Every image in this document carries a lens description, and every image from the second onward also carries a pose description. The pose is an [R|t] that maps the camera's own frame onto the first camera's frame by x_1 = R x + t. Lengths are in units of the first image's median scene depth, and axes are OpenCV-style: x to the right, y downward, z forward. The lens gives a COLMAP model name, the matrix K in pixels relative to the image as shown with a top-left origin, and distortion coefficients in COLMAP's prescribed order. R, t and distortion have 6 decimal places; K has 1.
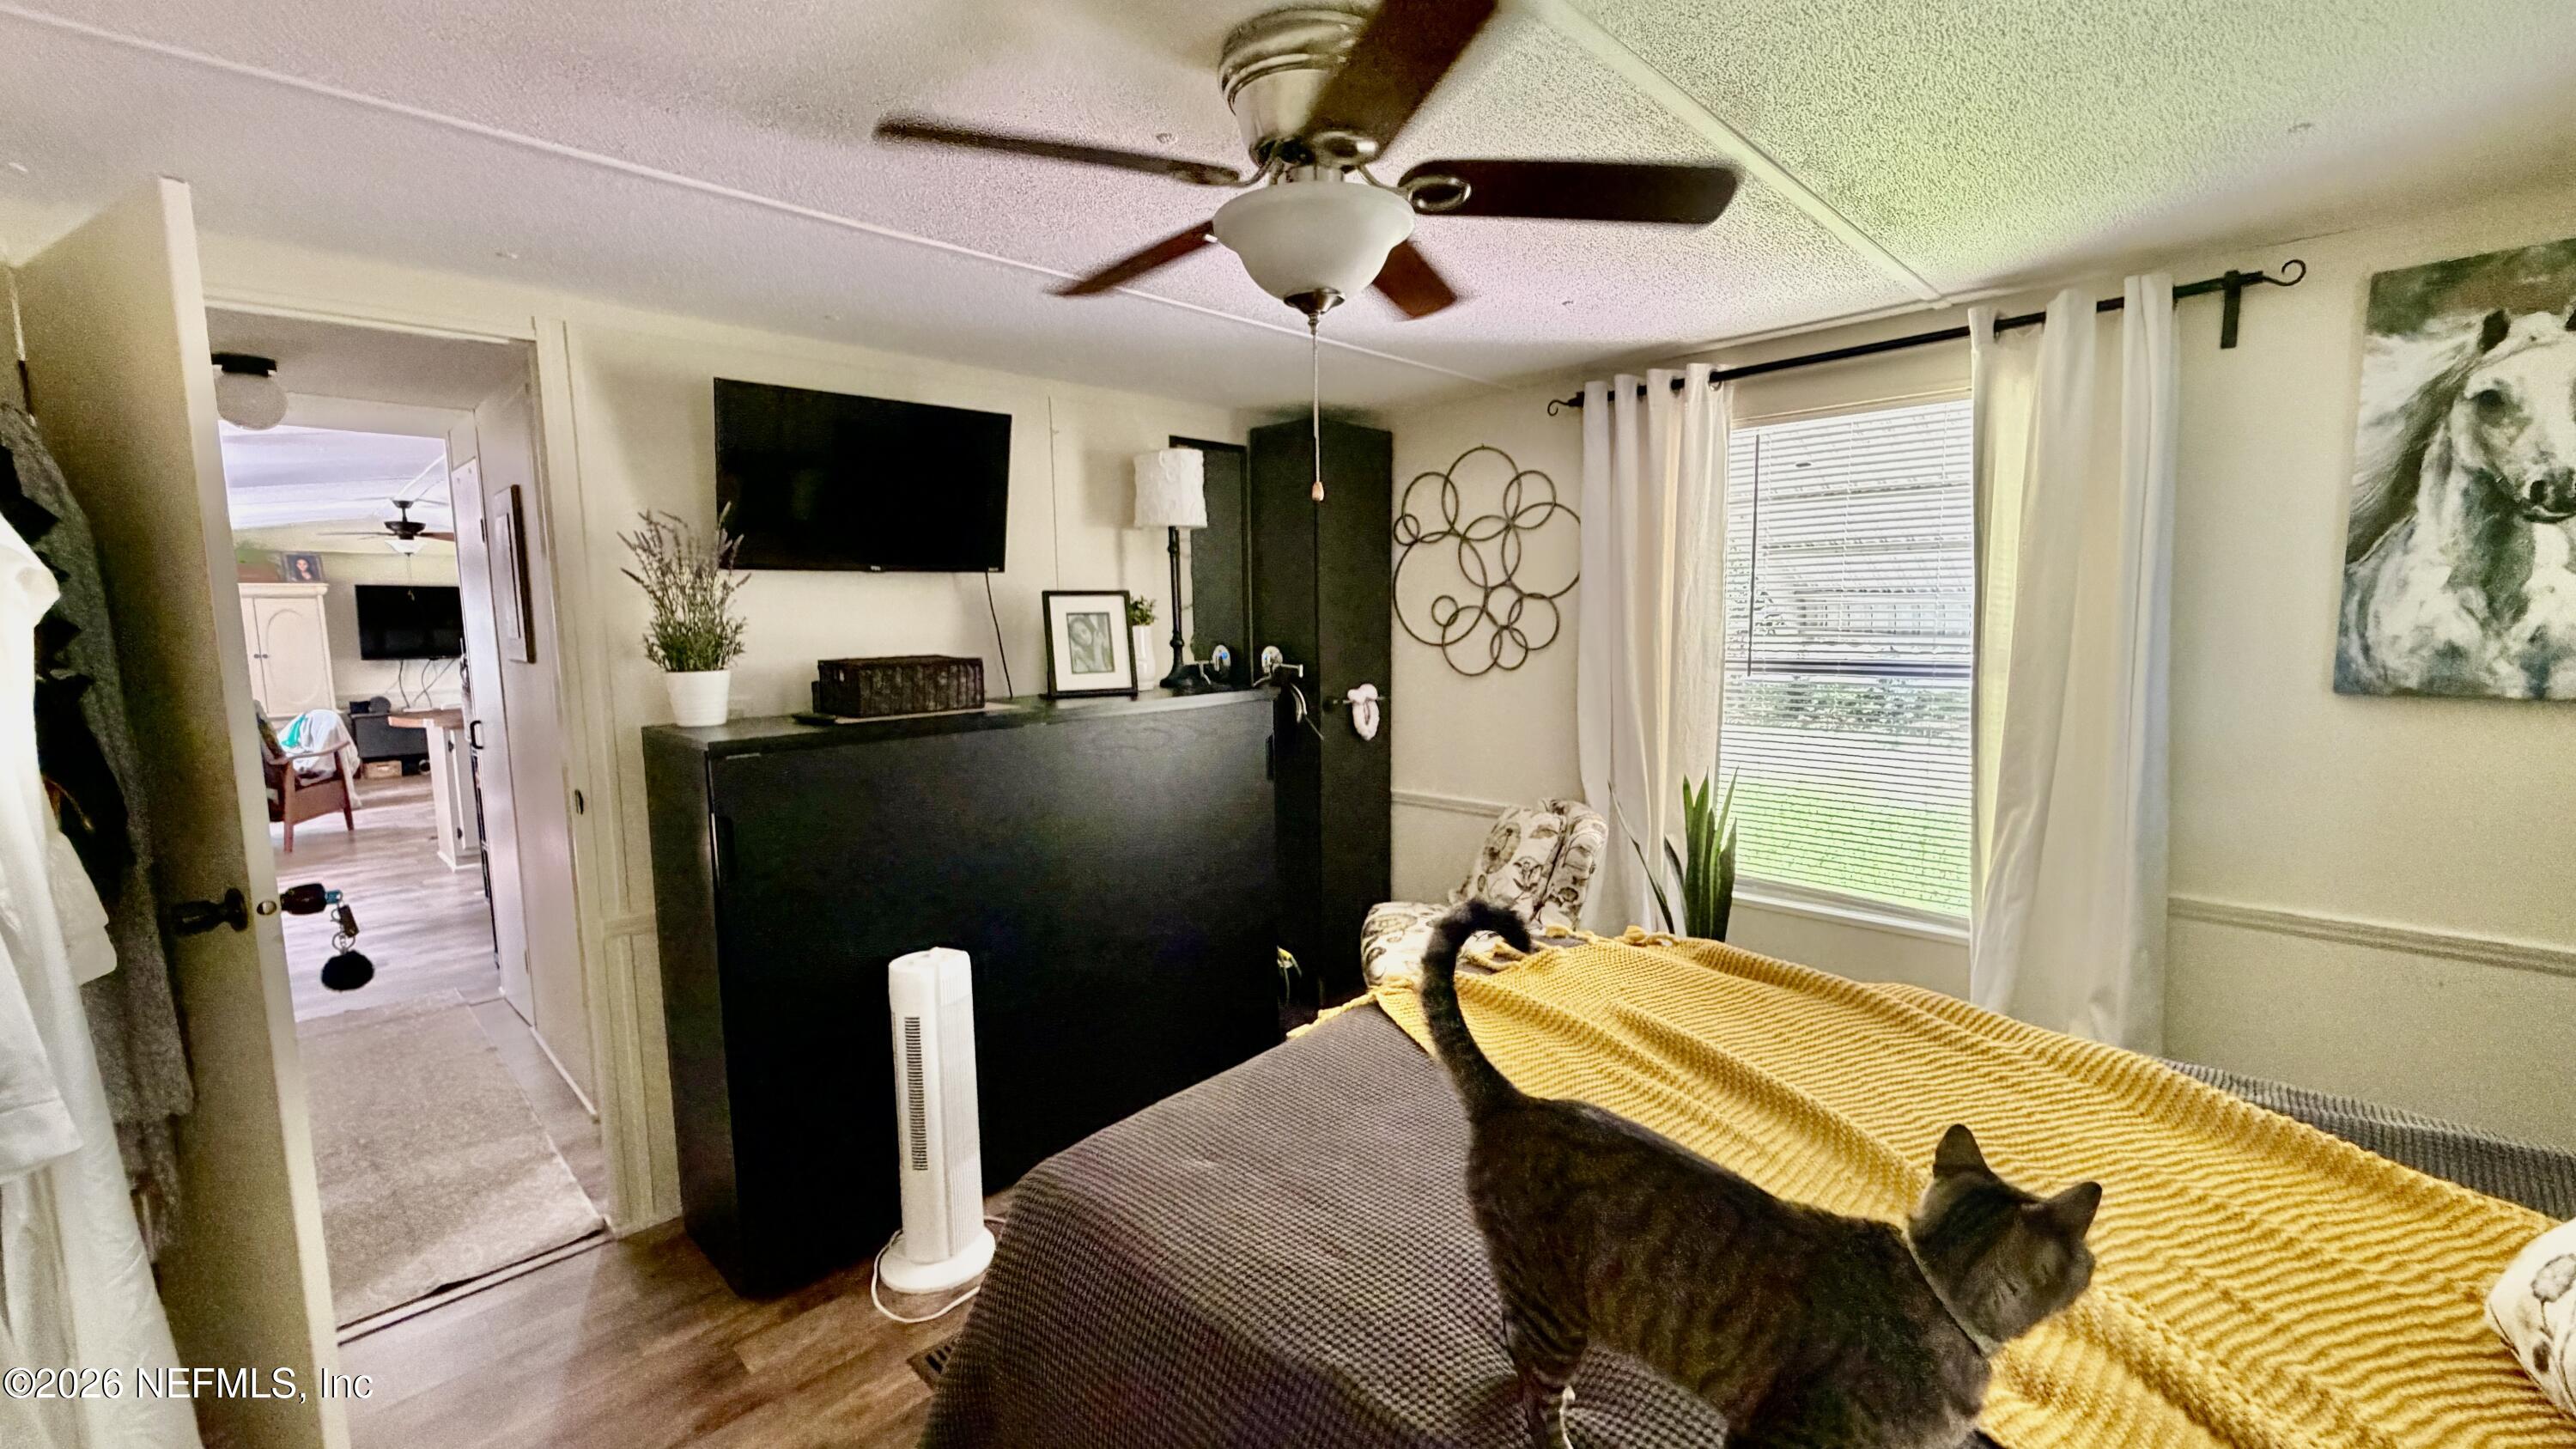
lens RADIAL K [[1013.7, 0, 1289.9], [0, 1013.7, 724.0], [0, 0, 1]] dist [-0.002325, -0.000073]
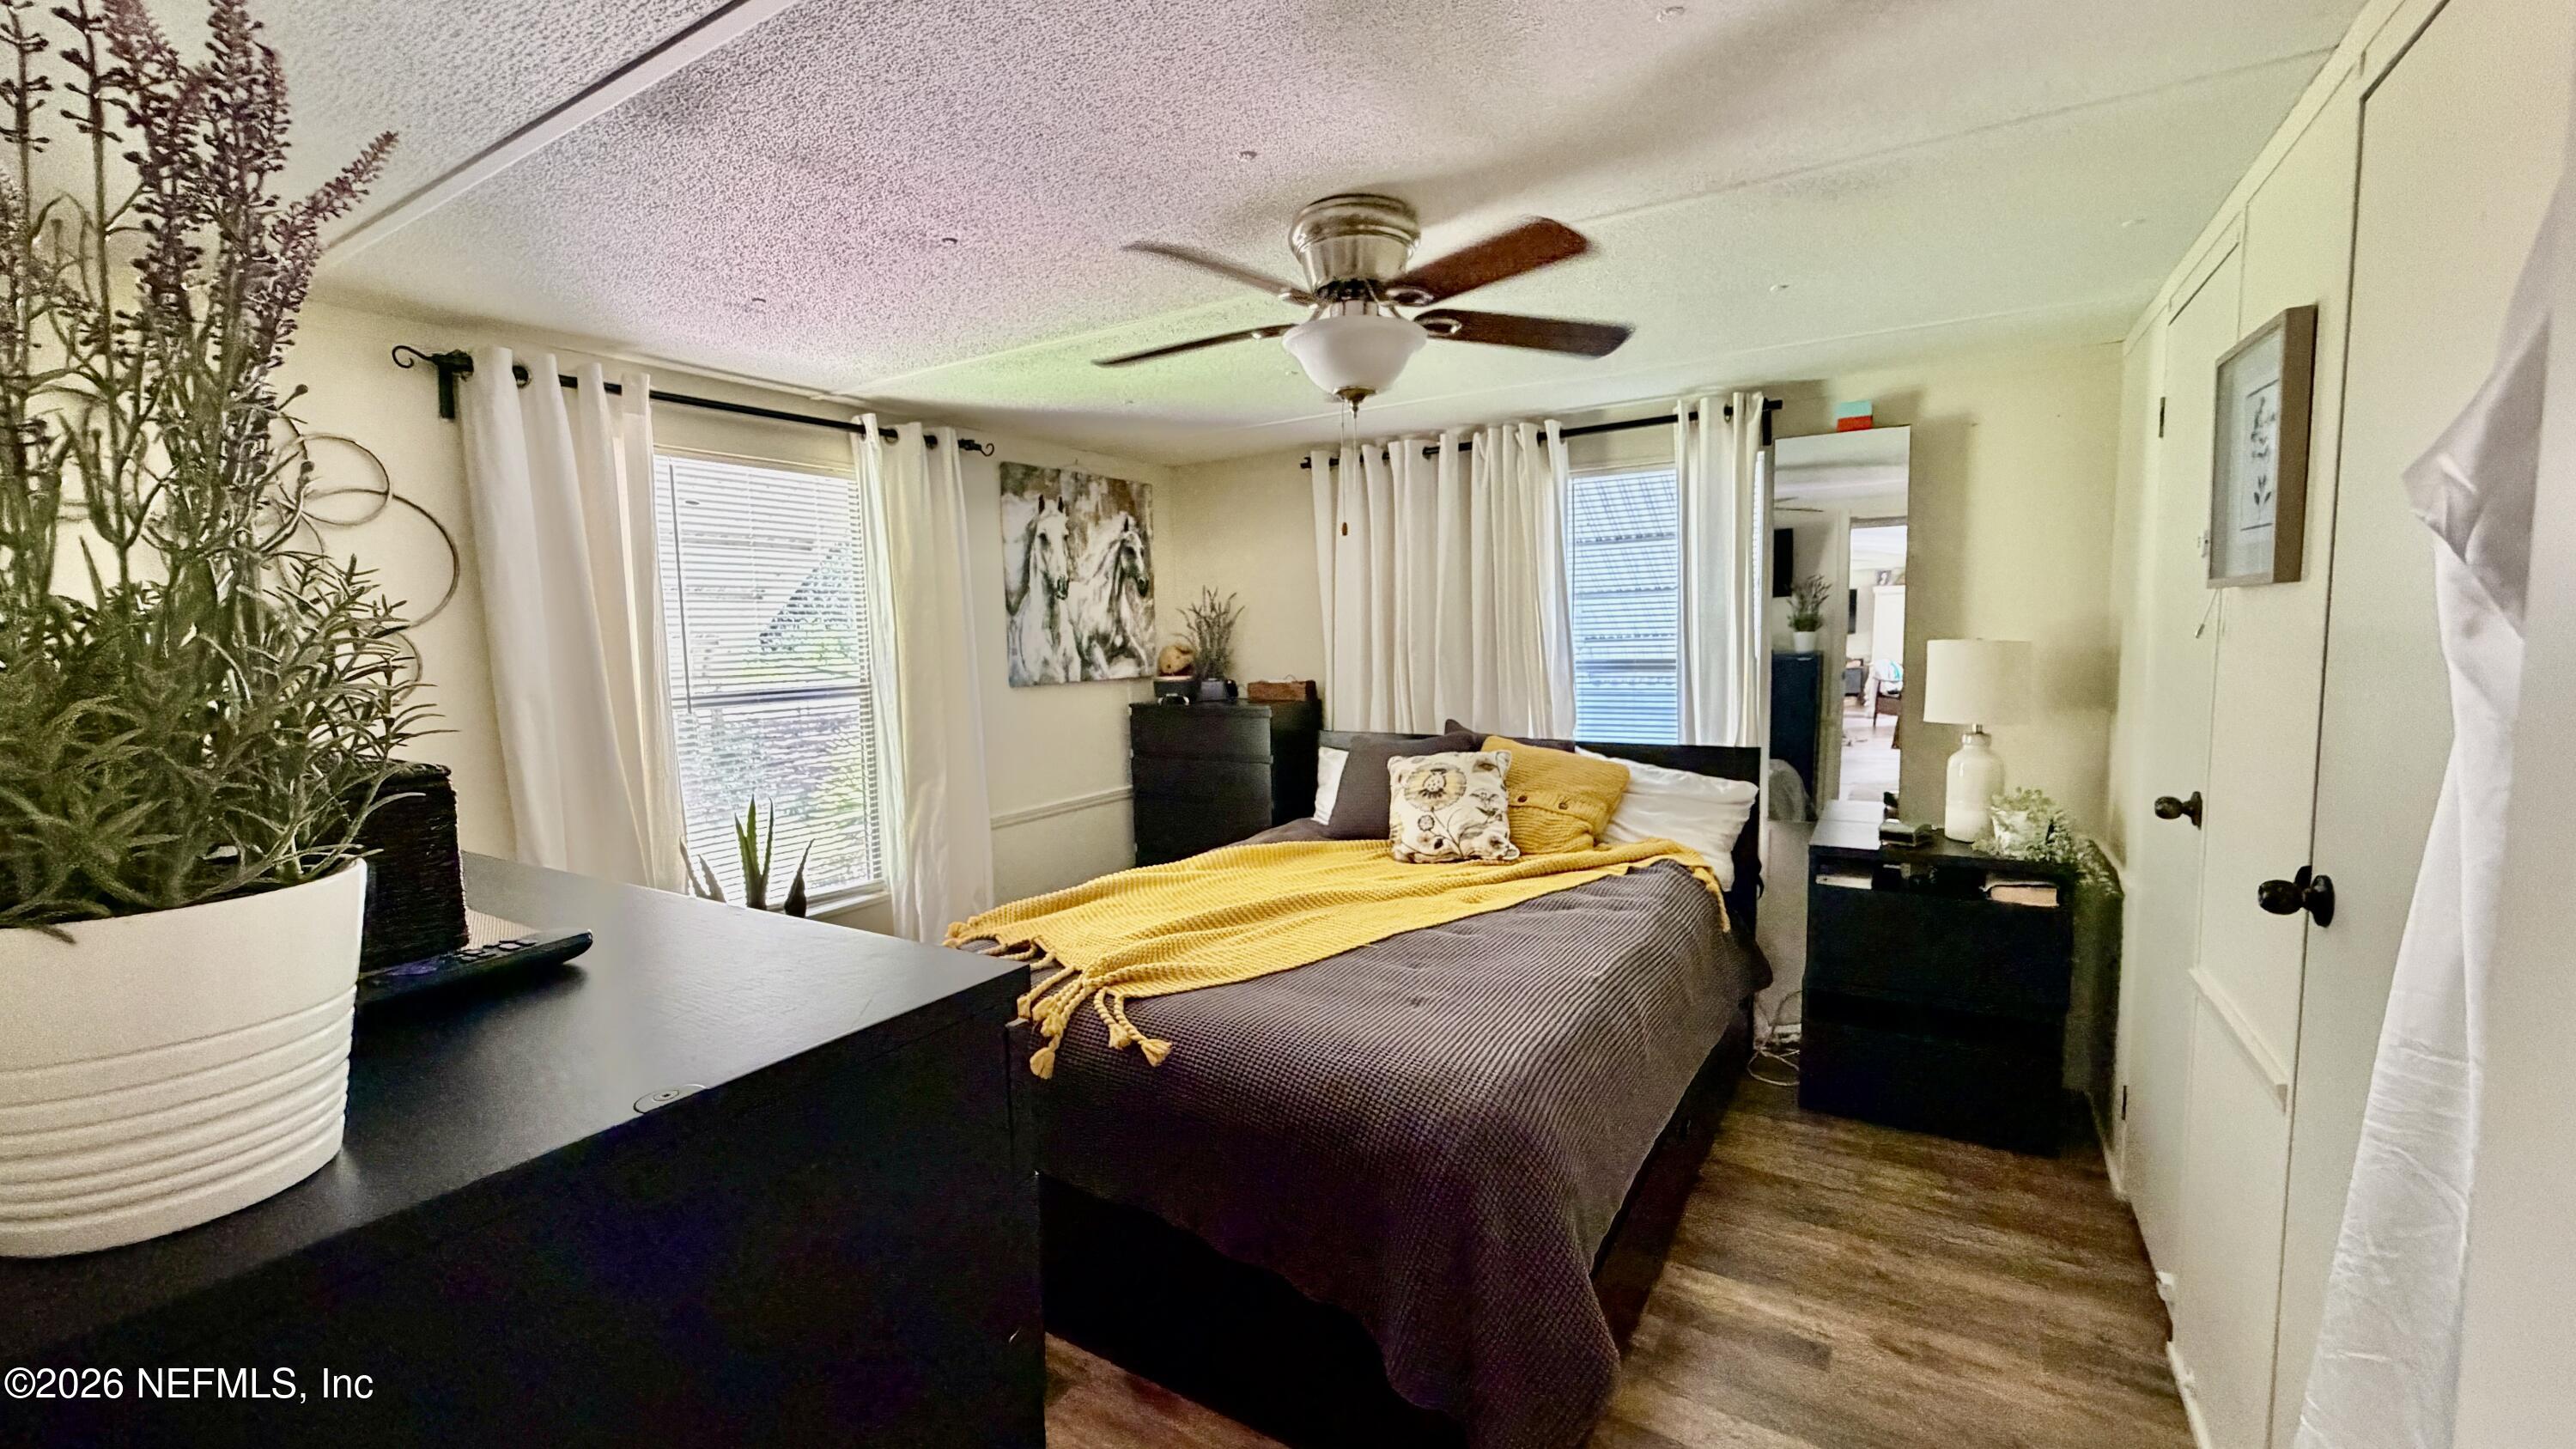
lens RADIAL K [[1013.7, 0, 1290.7], [0, 1013.7, 729.6], [0, 0, 1]] dist [-0.002325, -0.000073]
pose [[-0.226850, -0.072388, 0.971236, -0.910573], [0.135580, 0.985177, 0.105094, -0.083971], [-0.964447, 0.155520, -0.213673, 0.983553]]
